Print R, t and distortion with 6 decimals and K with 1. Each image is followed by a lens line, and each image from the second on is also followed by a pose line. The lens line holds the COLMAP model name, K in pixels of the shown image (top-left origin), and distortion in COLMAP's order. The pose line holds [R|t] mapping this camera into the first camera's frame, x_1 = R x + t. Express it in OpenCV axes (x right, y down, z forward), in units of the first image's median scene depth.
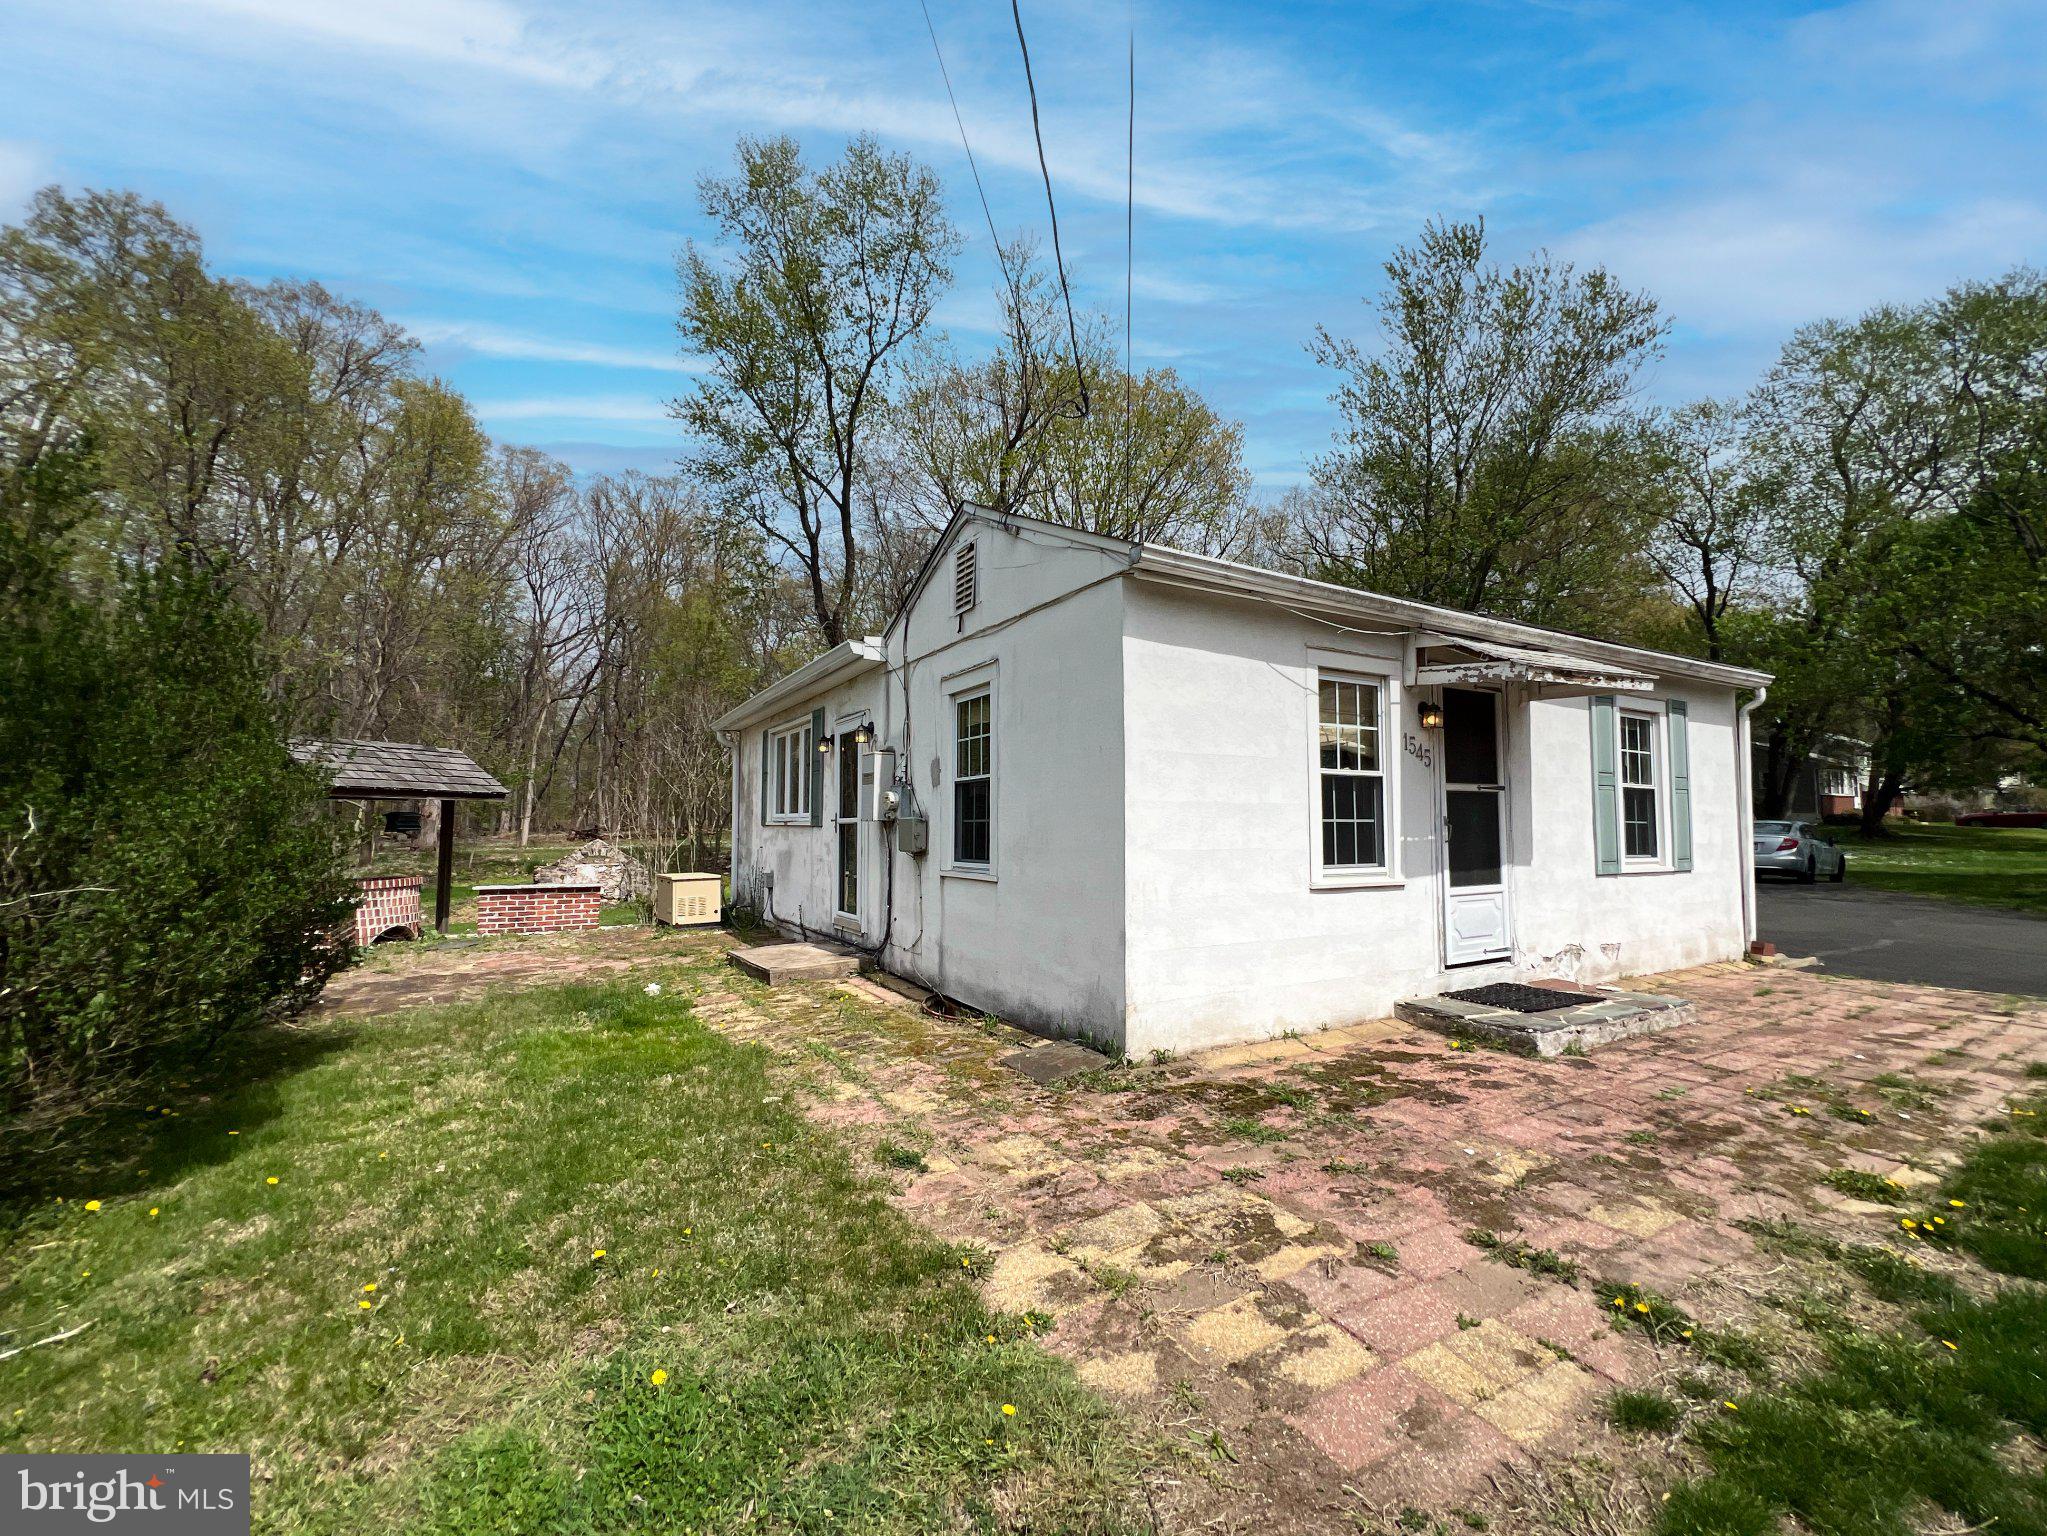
lens RADIAL K [[827.4, 0, 995.7], [0, 827.4, 773.0], [0, 0, 1]] dist [-0.004477, 0.001102]
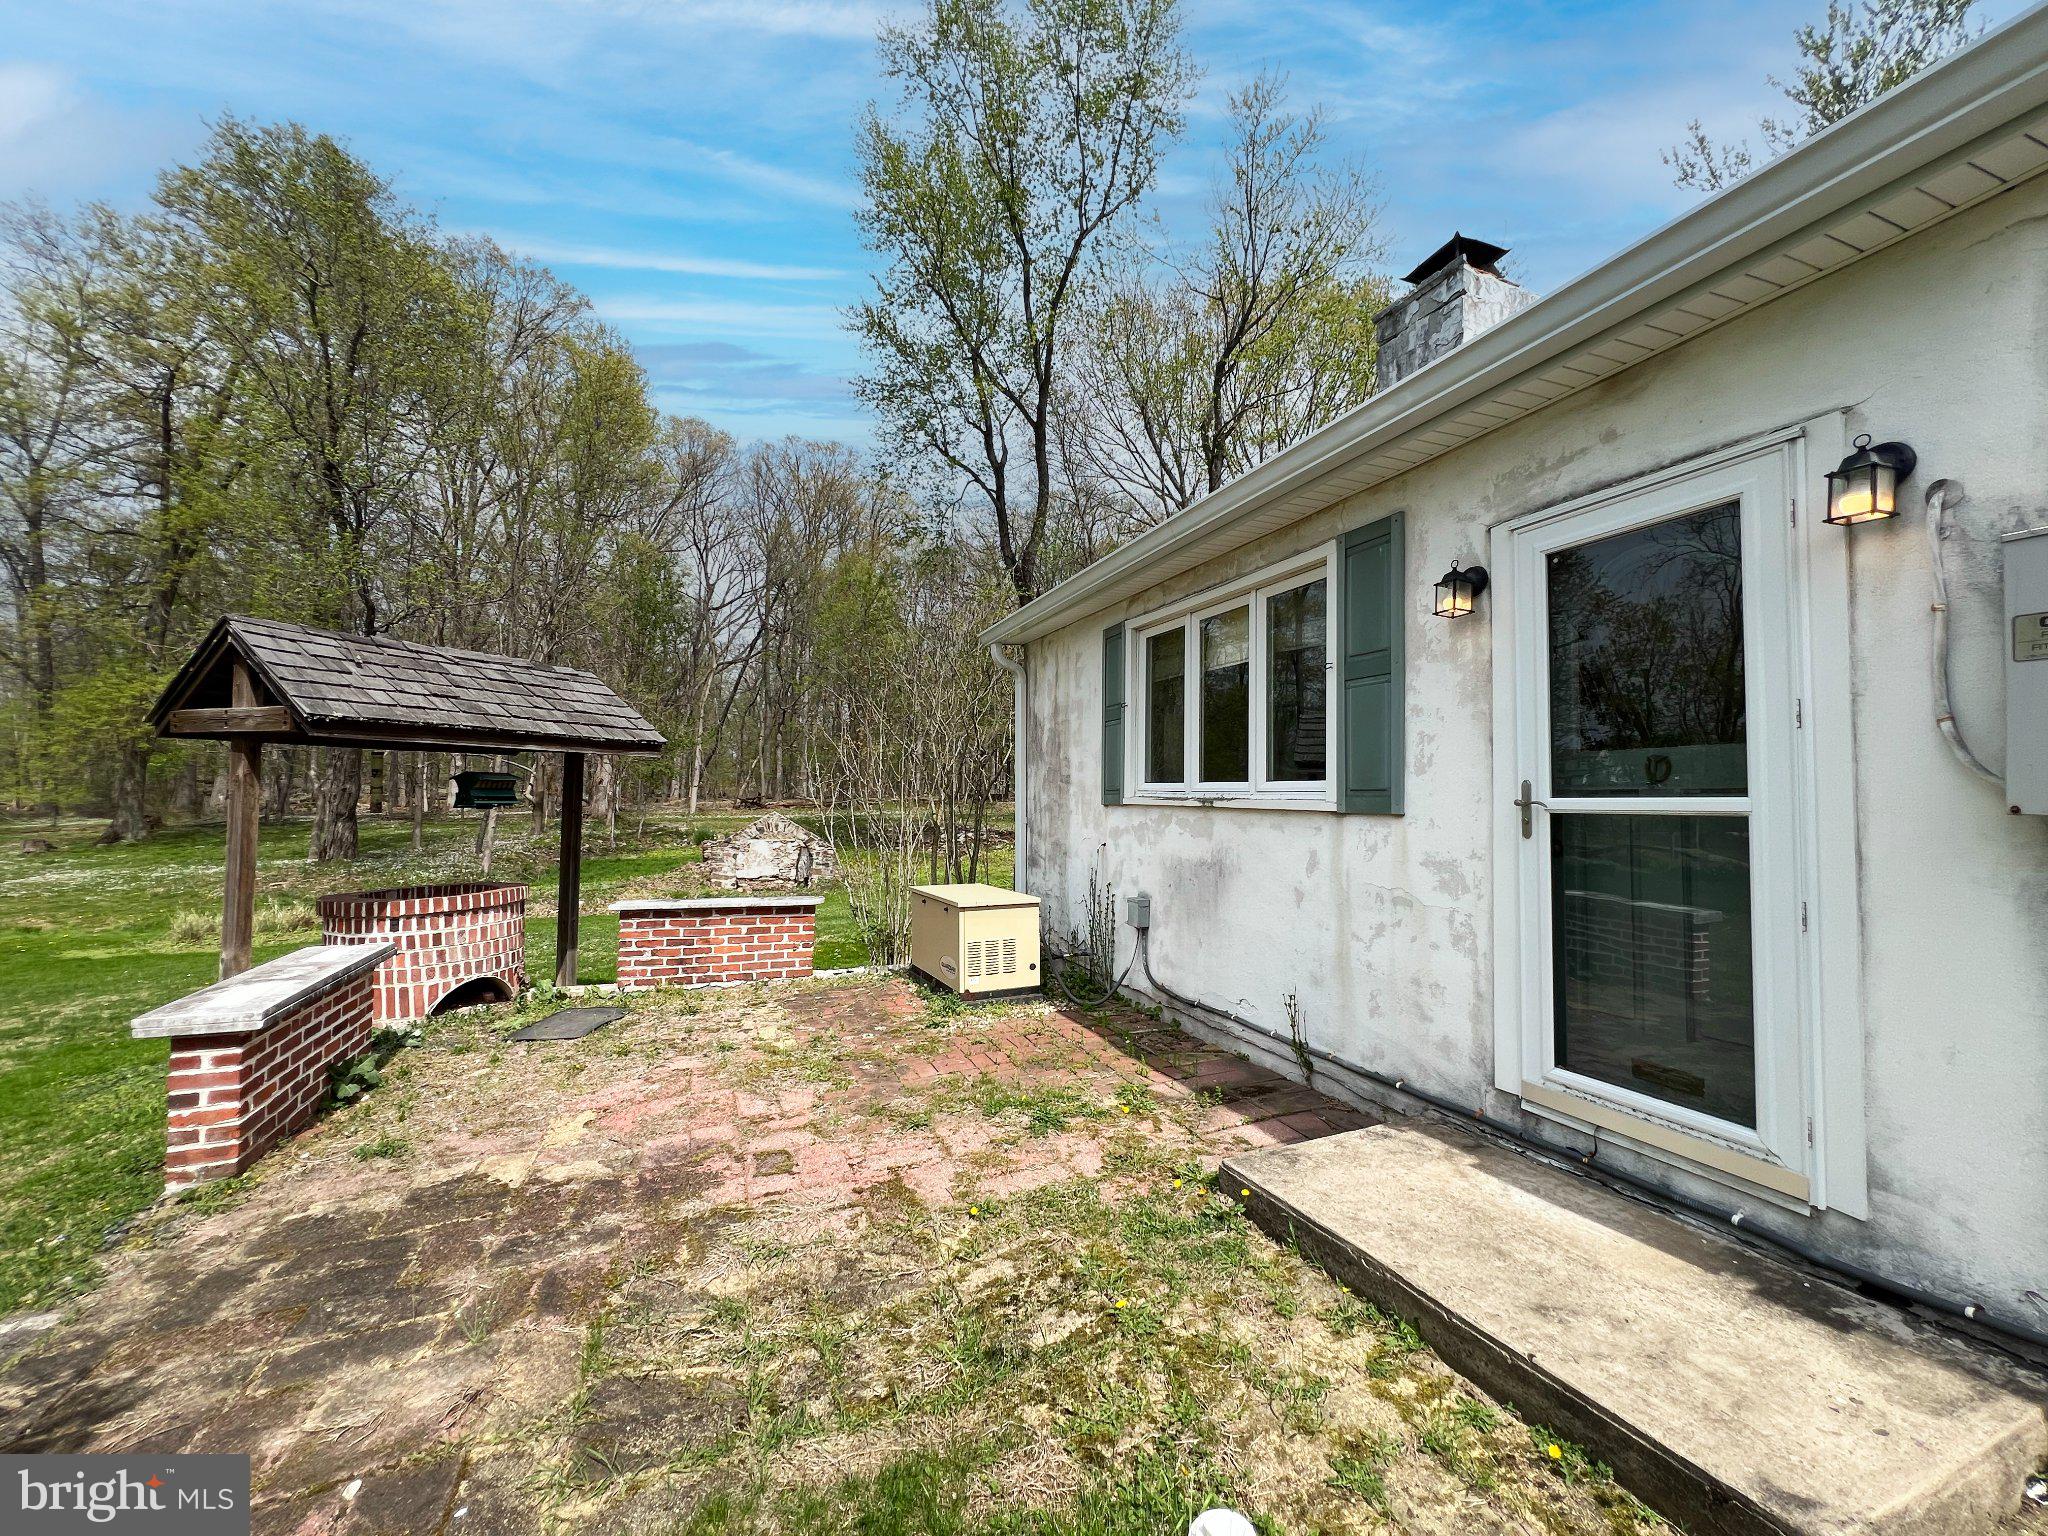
lens RADIAL K [[827.8, 0, 1022.0], [0, 827.8, 769.2], [0, 0, 1]] dist [-0.004477, 0.001102]
pose [[0.990359, 0.008786, -0.138245, -0.083673], [-0.004709, 0.999545, 0.029787, 0.007849], [0.138444, -0.028848, 0.989950, 0.146605]]
